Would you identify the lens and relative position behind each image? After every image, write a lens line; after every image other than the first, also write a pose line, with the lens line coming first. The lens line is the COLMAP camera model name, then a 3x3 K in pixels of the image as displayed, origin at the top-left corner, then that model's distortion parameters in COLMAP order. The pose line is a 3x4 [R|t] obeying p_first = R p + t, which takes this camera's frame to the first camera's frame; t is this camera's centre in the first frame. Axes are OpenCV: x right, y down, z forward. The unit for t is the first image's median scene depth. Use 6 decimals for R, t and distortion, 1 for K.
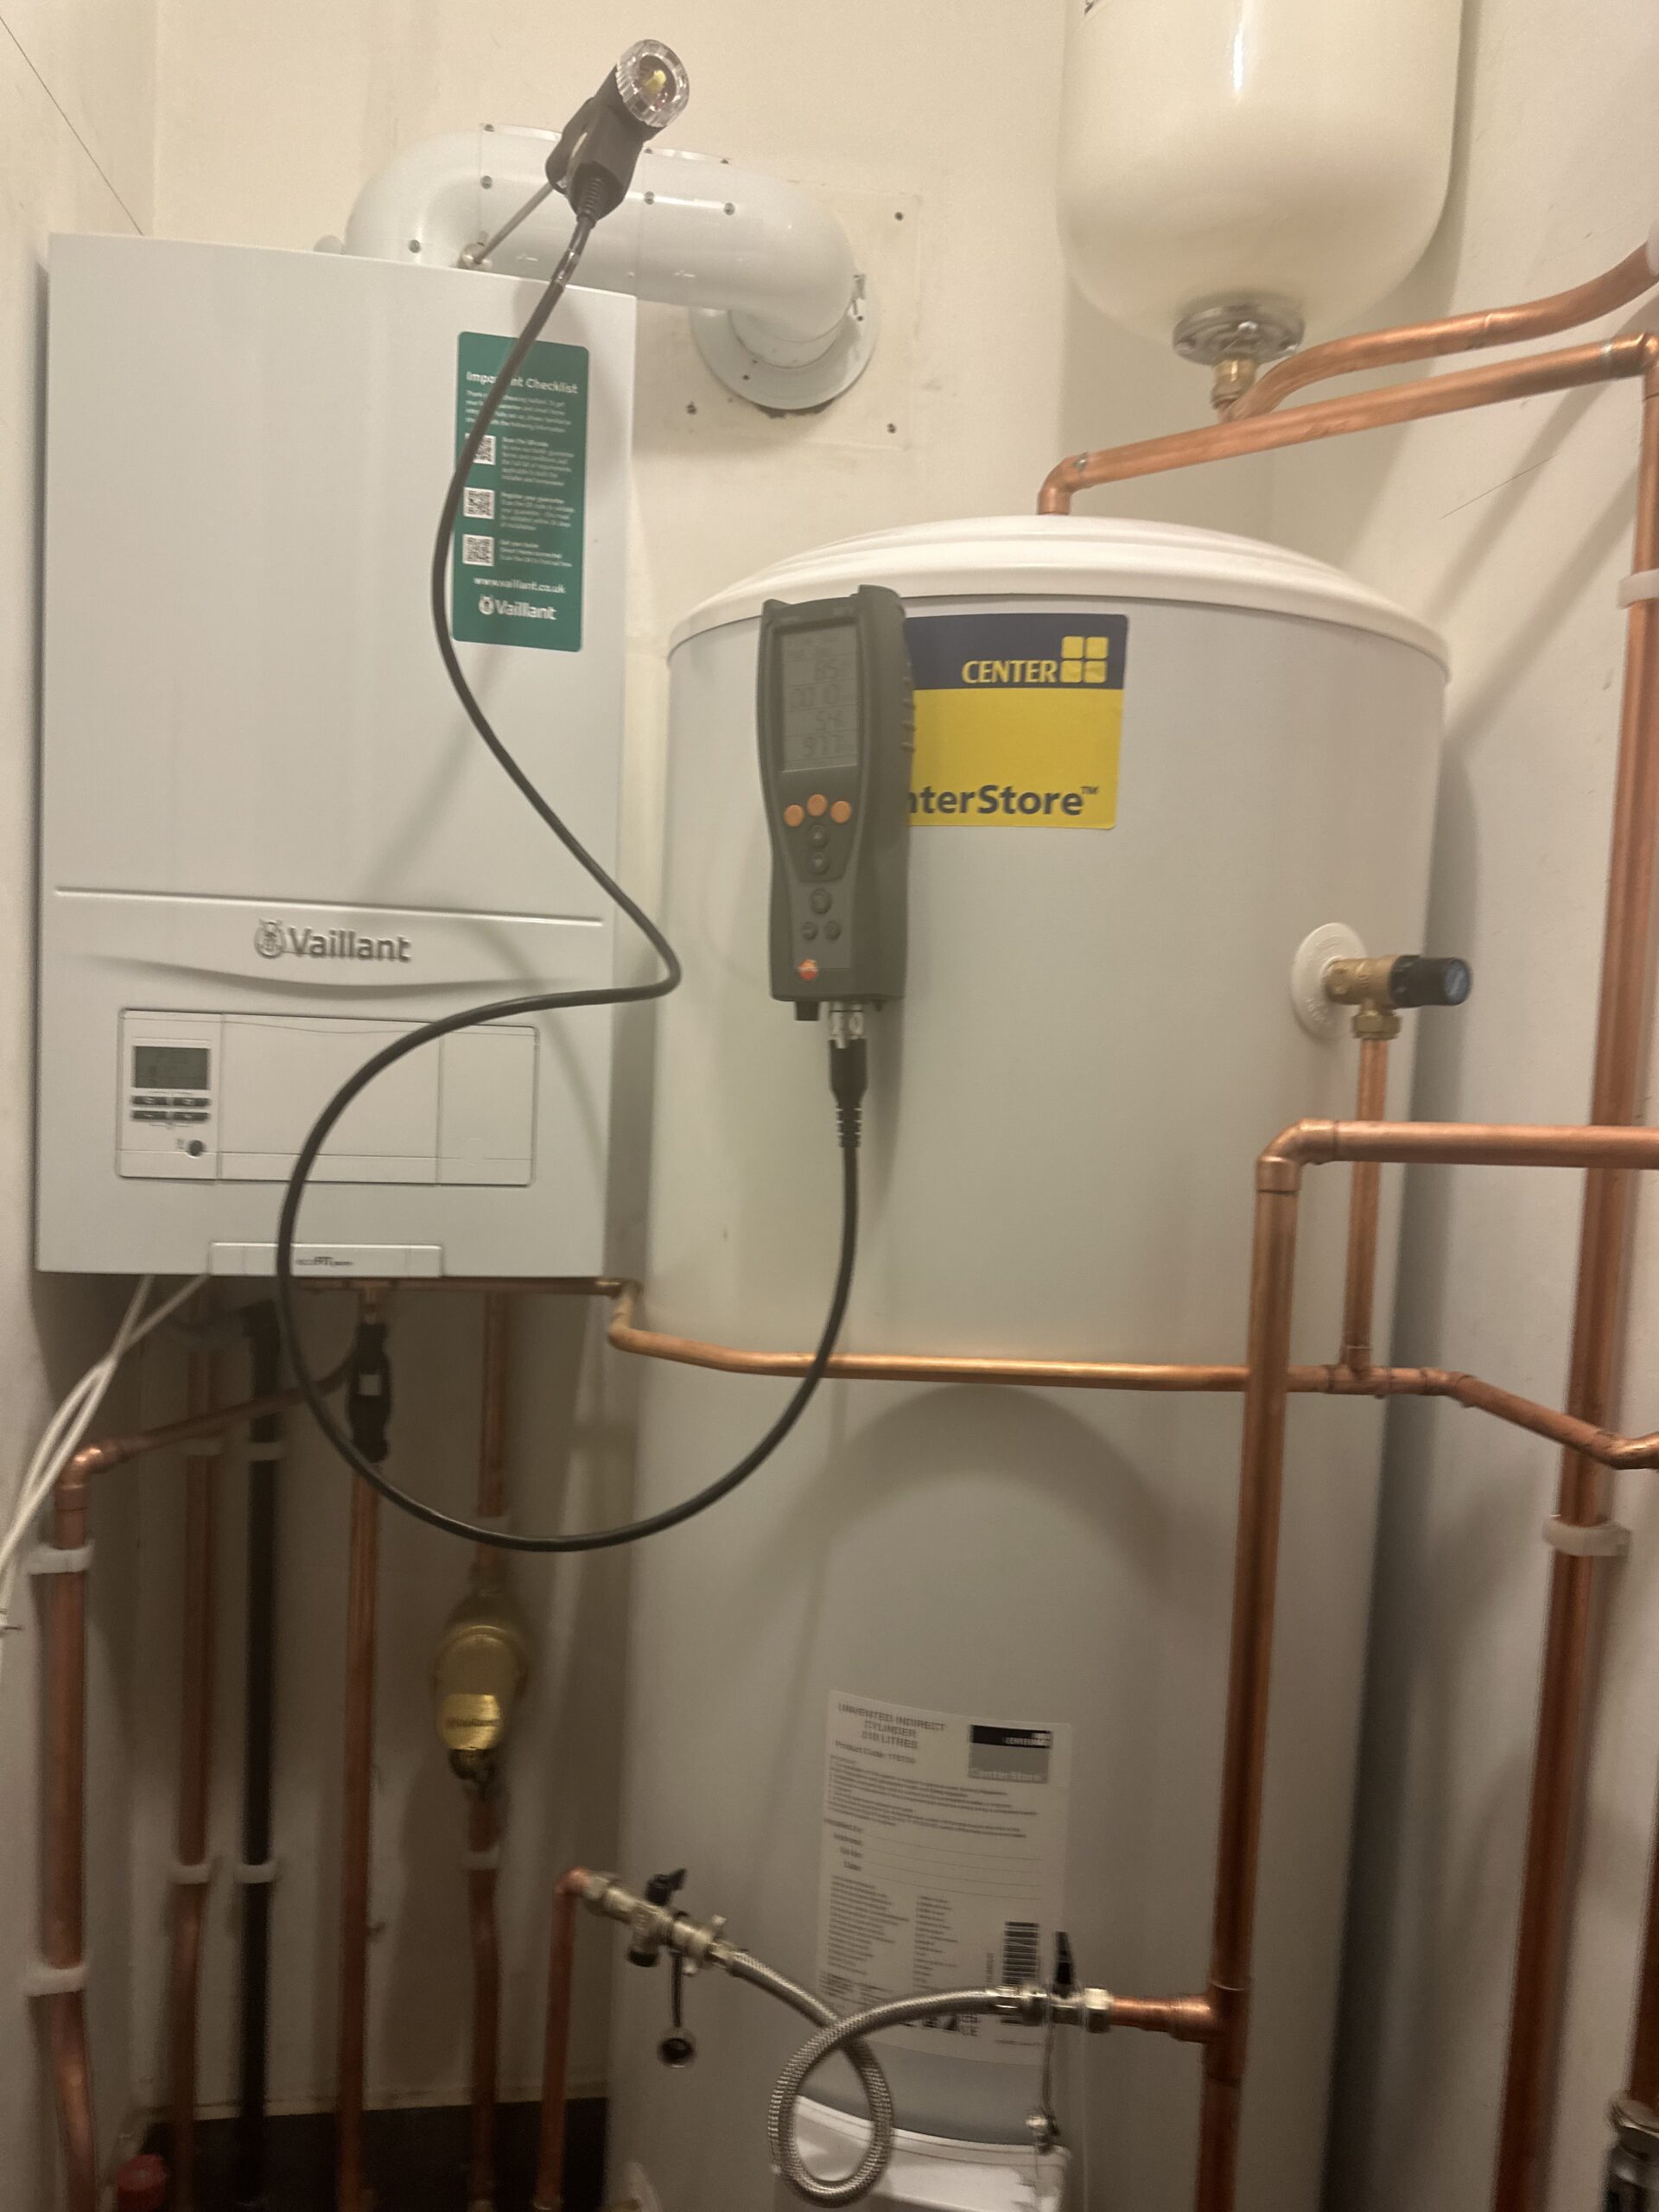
lens RADIAL K [[1565.0, 0, 824.8], [0, 1565.0, 1108.6], [0, 0, 1]] dist [0.006900, -0.005431]
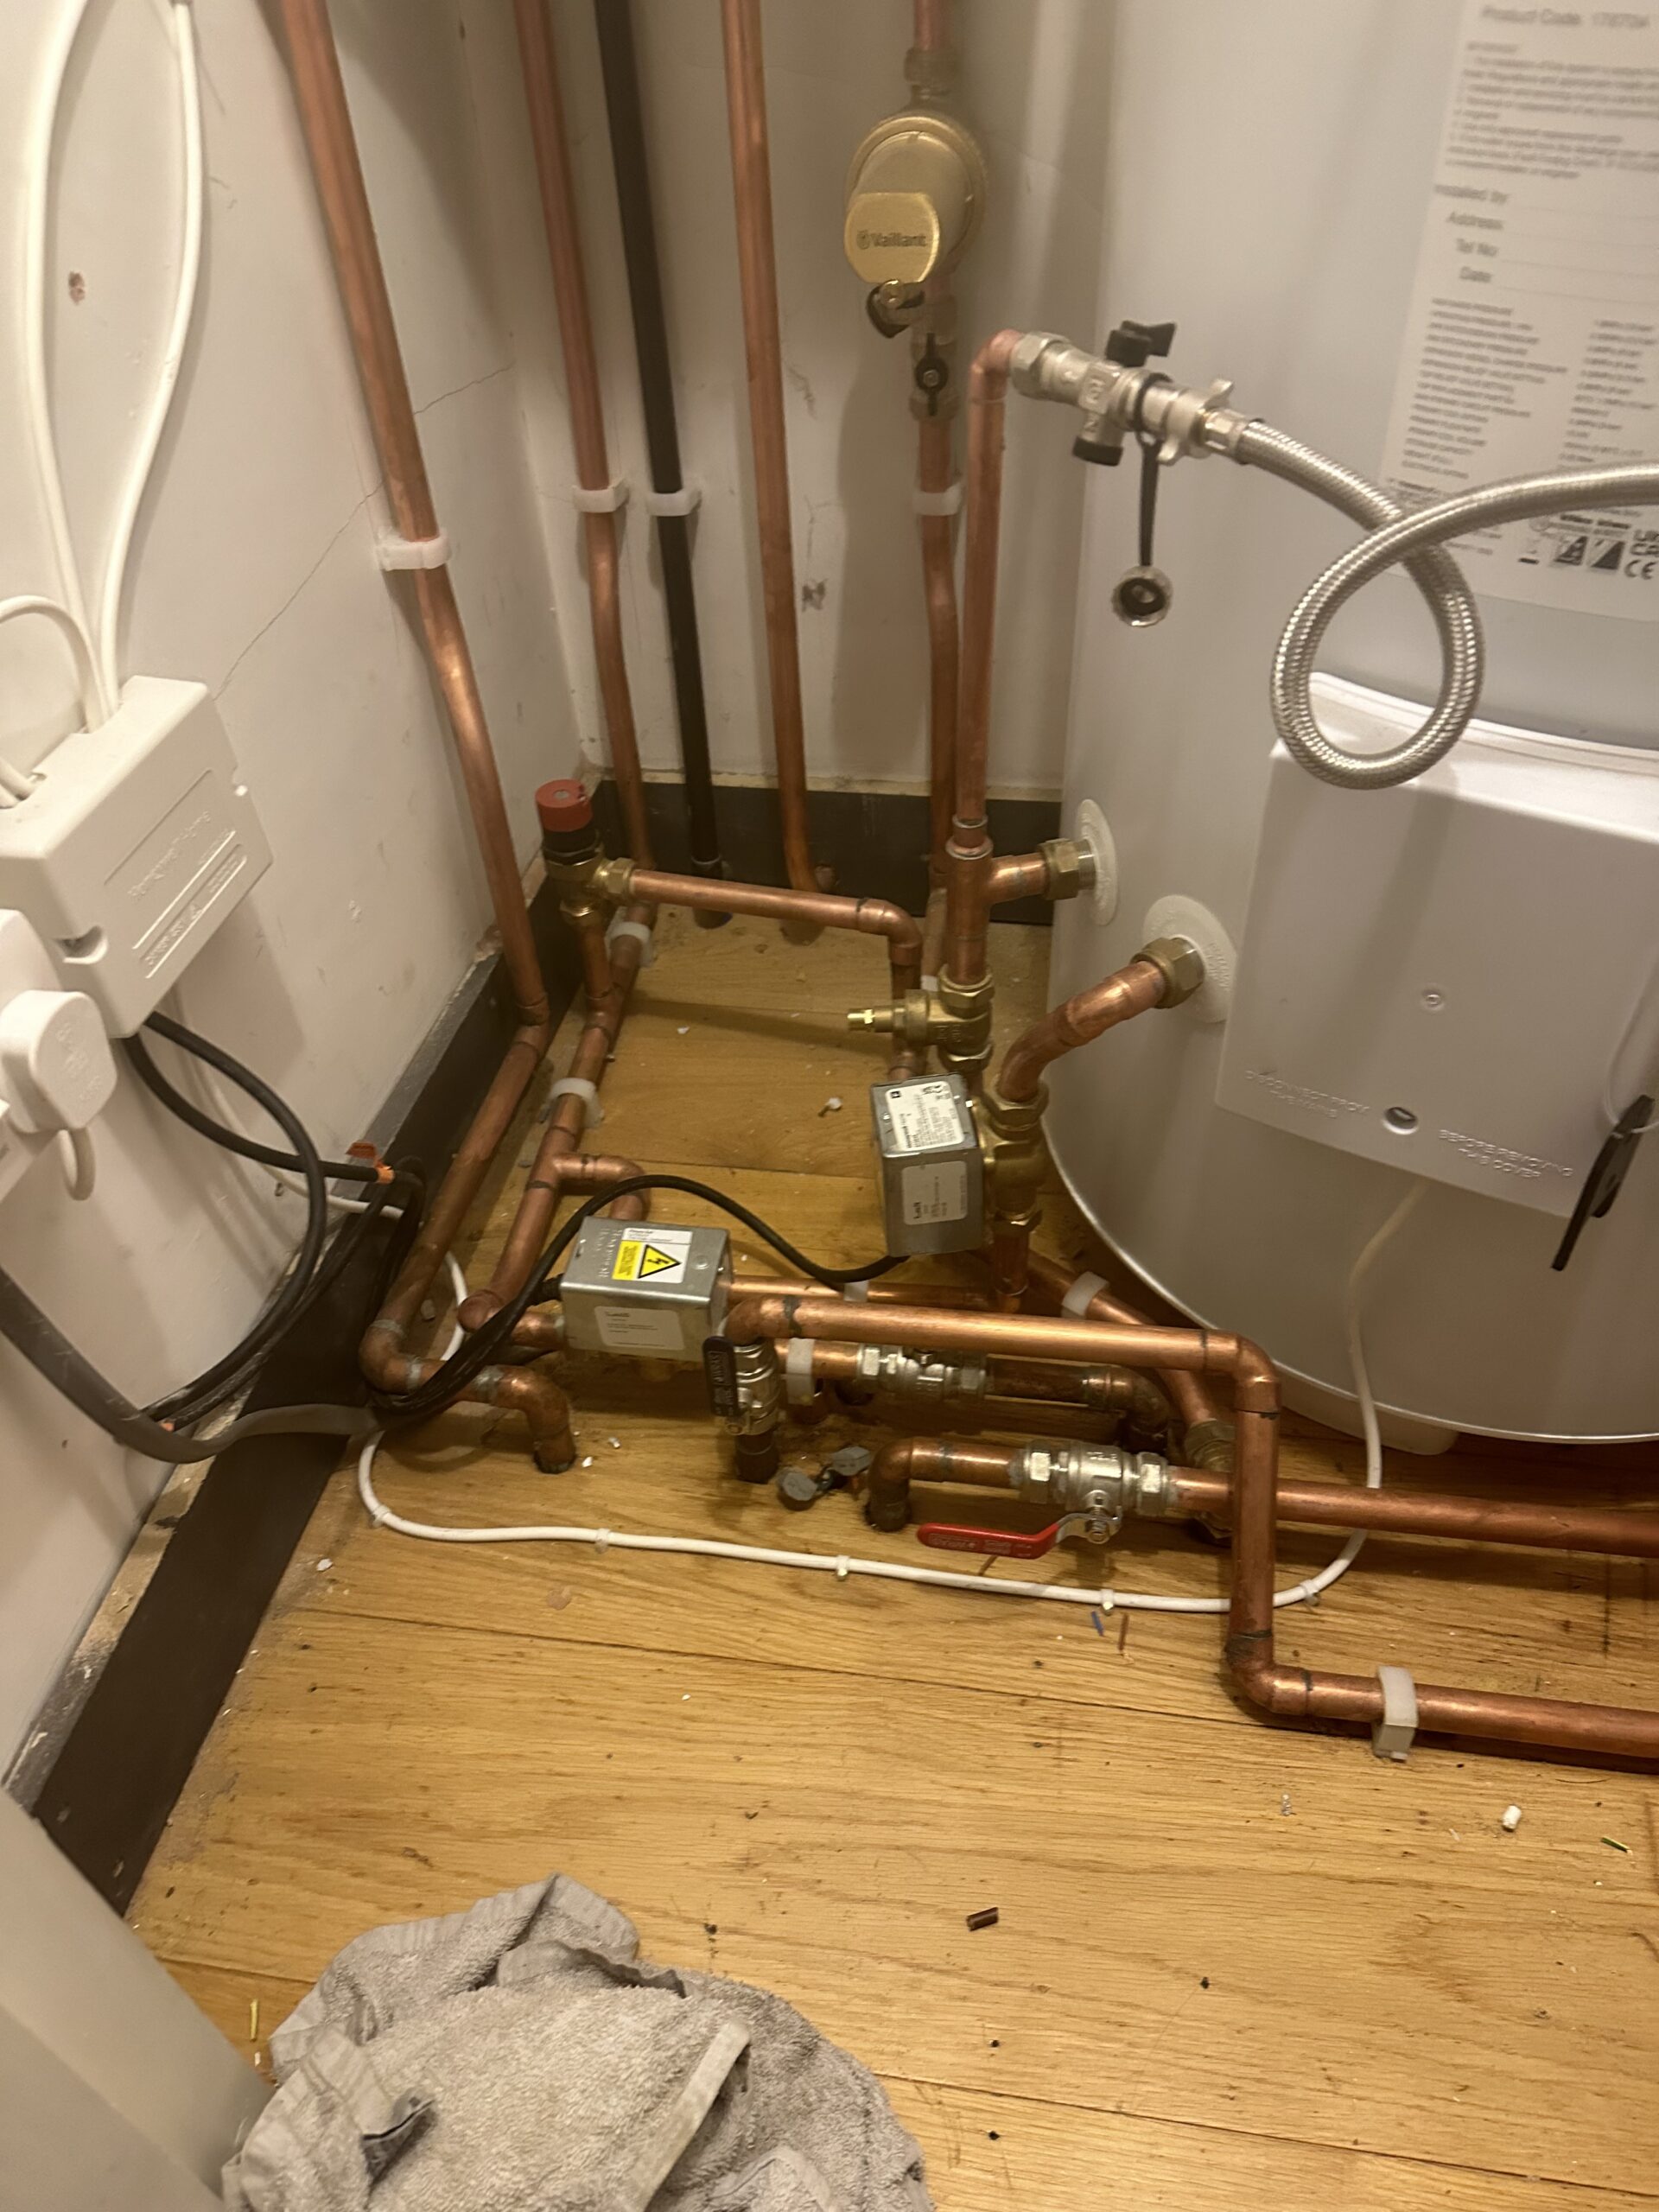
lens RADIAL K [[1565.0, 0, 833.1], [0, 1565.0, 1105.9], [0, 0, 1]] dist [0.006900, -0.005431]
pose [[0.942858, 0.144563, -0.300200, 0.012308], [0.064348, 0.805011, 0.589760, 0.372092], [0.326922, -0.575377, 0.749709, 0.334779]]
